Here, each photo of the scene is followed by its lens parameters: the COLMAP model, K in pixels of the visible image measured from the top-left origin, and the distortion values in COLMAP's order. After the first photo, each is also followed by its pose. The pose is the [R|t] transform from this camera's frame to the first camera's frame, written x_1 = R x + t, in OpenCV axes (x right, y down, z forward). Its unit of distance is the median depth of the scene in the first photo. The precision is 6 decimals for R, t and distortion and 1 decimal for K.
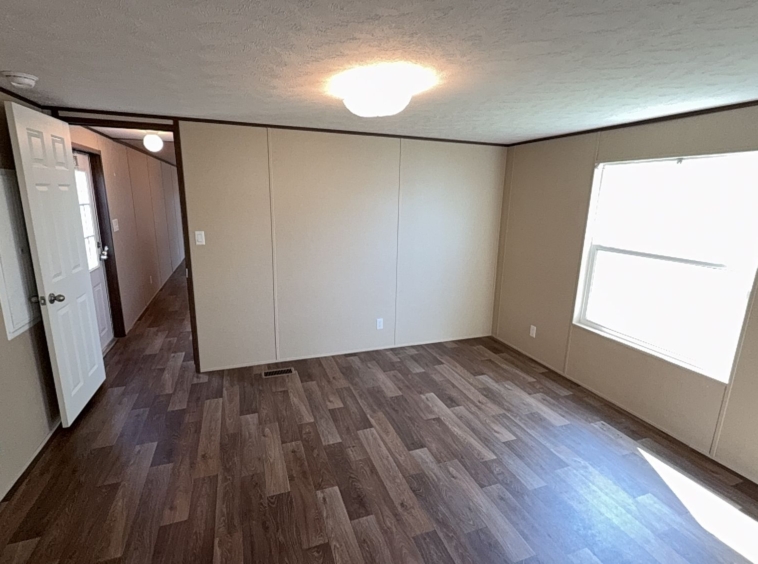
lens RADIAL K [[380.3, 0, 379.9], [0, 380.3, 282.1], [0, 0, 1]] dist [-0.001366, 0.000500]
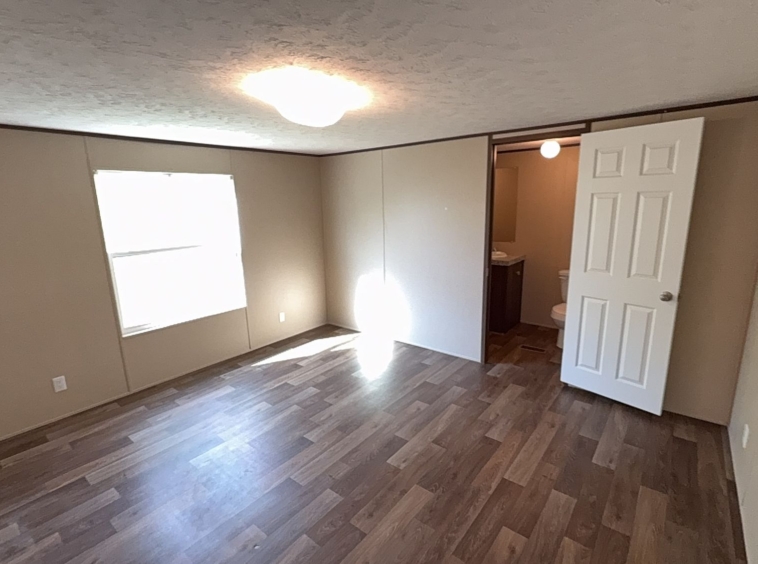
lens RADIAL K [[380.3, 0, 379.9], [0, 380.3, 282.1], [0, 0, 1]] dist [-0.001366, 0.000500]
pose [[-0.512336, -0.190174, 0.837464, -0.649011], [0.203142, 0.920660, 0.333343, -0.224642], [-0.834413, 0.340908, -0.433055, 0.913881]]
